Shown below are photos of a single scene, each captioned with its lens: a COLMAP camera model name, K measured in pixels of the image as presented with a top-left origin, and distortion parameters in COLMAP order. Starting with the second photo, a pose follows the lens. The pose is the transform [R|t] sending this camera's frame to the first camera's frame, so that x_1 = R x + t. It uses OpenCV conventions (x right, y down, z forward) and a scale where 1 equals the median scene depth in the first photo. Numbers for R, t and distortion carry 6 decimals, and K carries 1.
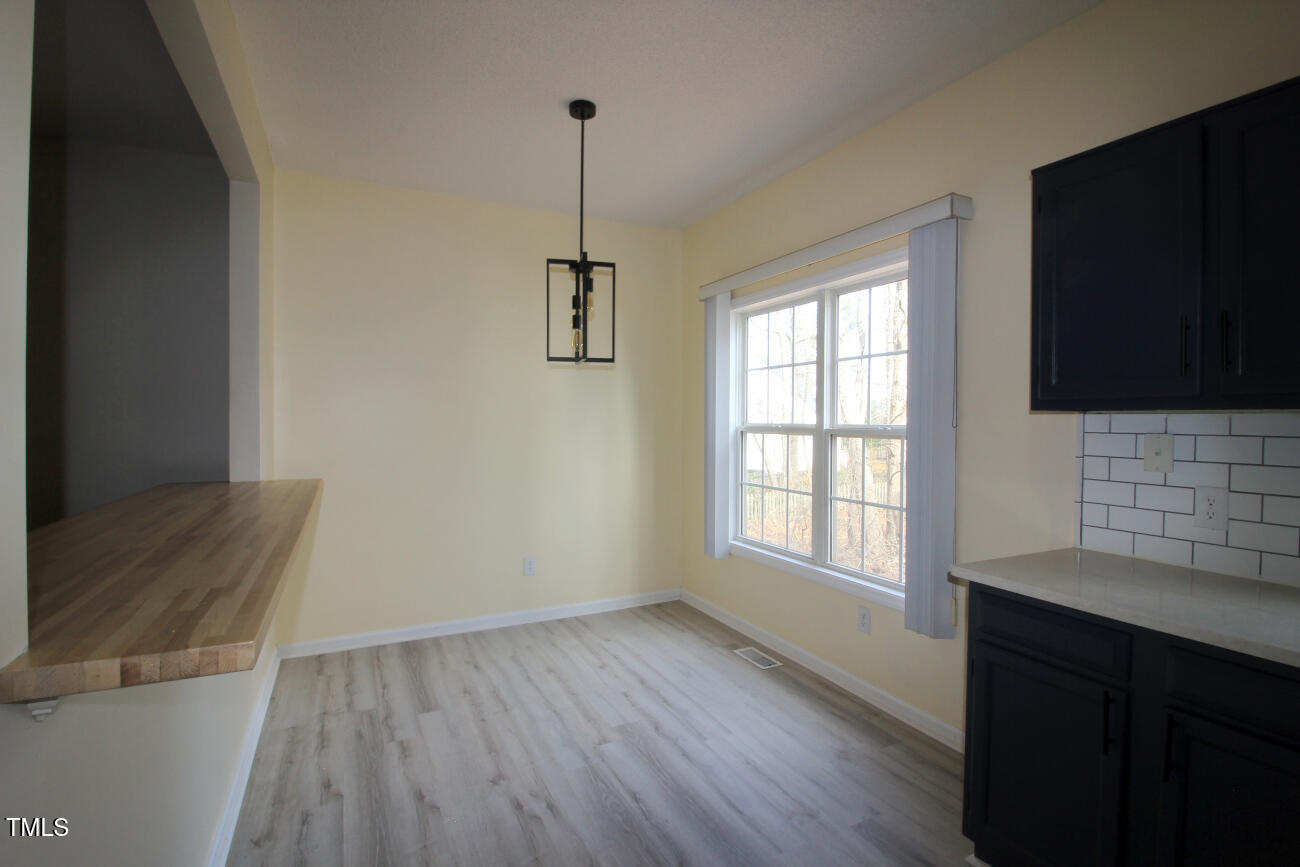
lens RADIAL K [[602.2, 0, 651.0], [0, 602.2, 429.3], [0, 0, 1]] dist [-0.004751, -0.000740]
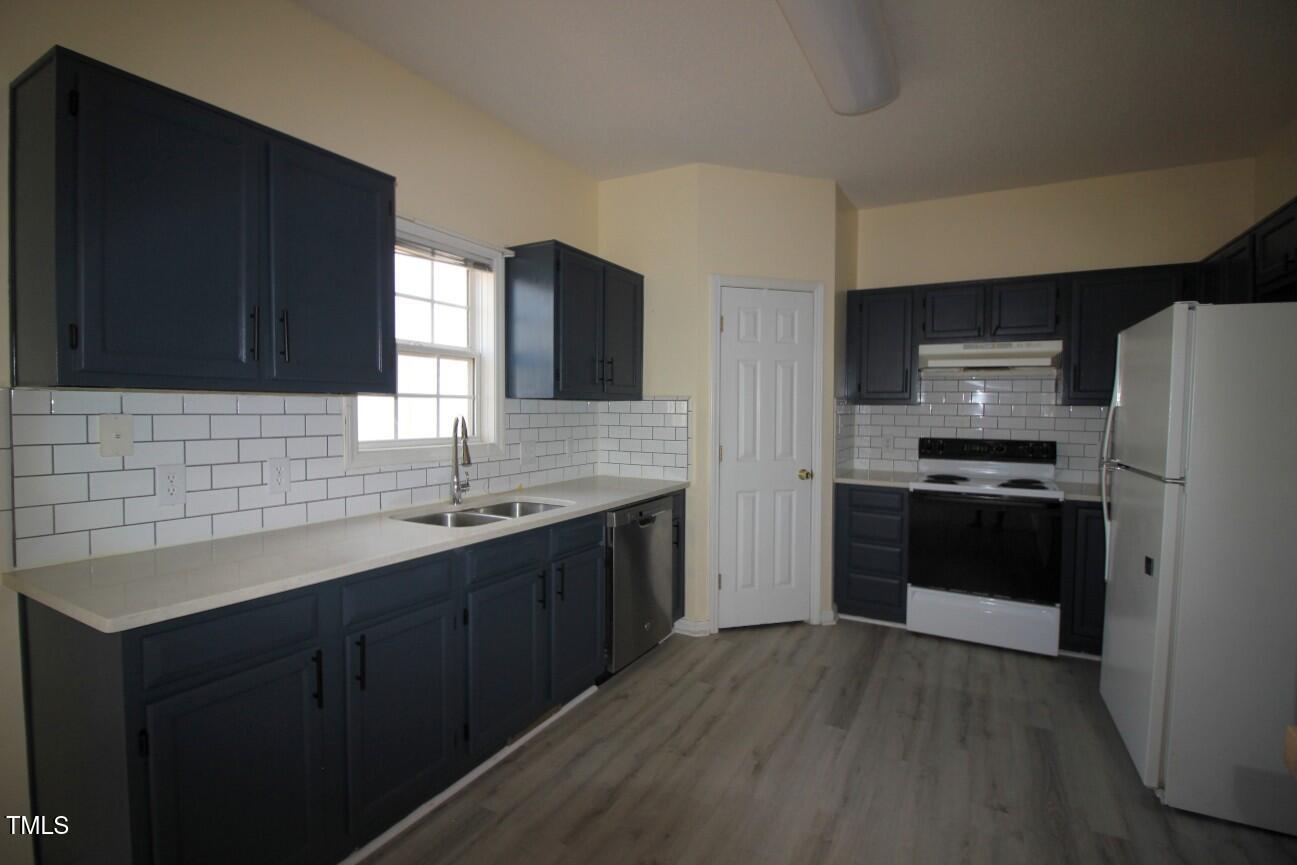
lens RADIAL K [[600.8, 0, 647.7], [0, 600.8, 429.4], [0, 0, 1]] dist [-0.004751, -0.000740]
pose [[-0.560697, -0.039401, 0.827083, -0.393644], [-0.000059, 0.998869, 0.047545, -0.014140], [-0.828021, 0.026609, -0.560065, 0.925774]]
